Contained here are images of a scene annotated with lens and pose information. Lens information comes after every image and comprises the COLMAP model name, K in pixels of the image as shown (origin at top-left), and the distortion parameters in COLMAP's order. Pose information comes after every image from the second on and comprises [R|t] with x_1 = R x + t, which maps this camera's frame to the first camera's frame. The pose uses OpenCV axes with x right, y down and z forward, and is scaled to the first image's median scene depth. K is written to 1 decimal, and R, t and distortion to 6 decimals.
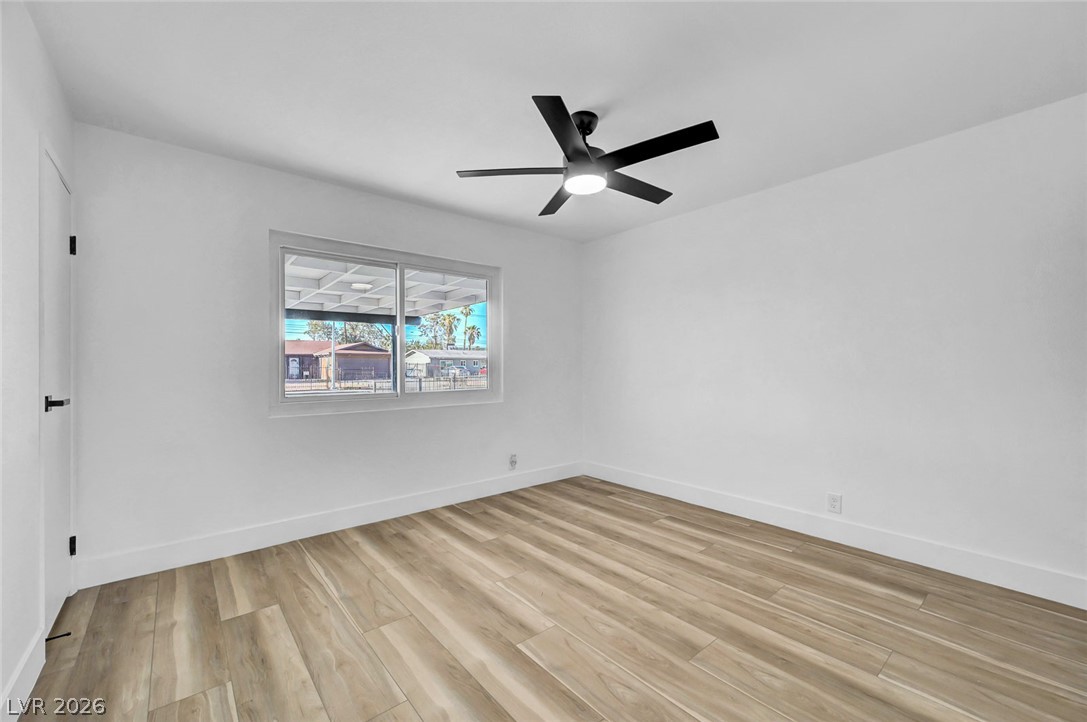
lens RADIAL K [[430.5, 0, 544.0], [0, 430.5, 363.0], [0, 0, 1]] dist [-0.000763, 0.000044]
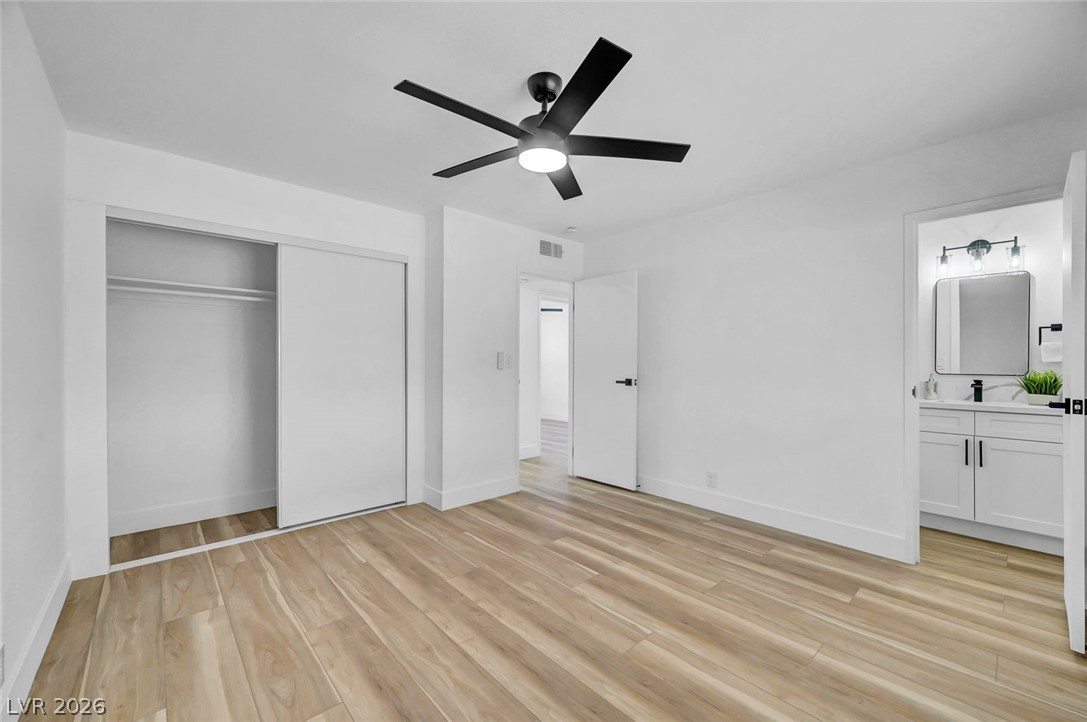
lens RADIAL K [[430.5, 0, 544.0], [0, 430.5, 363.0], [0, 0, 1]] dist [-0.000763, 0.000044]
pose [[-0.998990, 0.001954, -0.044891, 0.146629], [0.002148, 0.999989, -0.004275, -0.001915], [0.044882, -0.004367, -0.998983, 2.045318]]
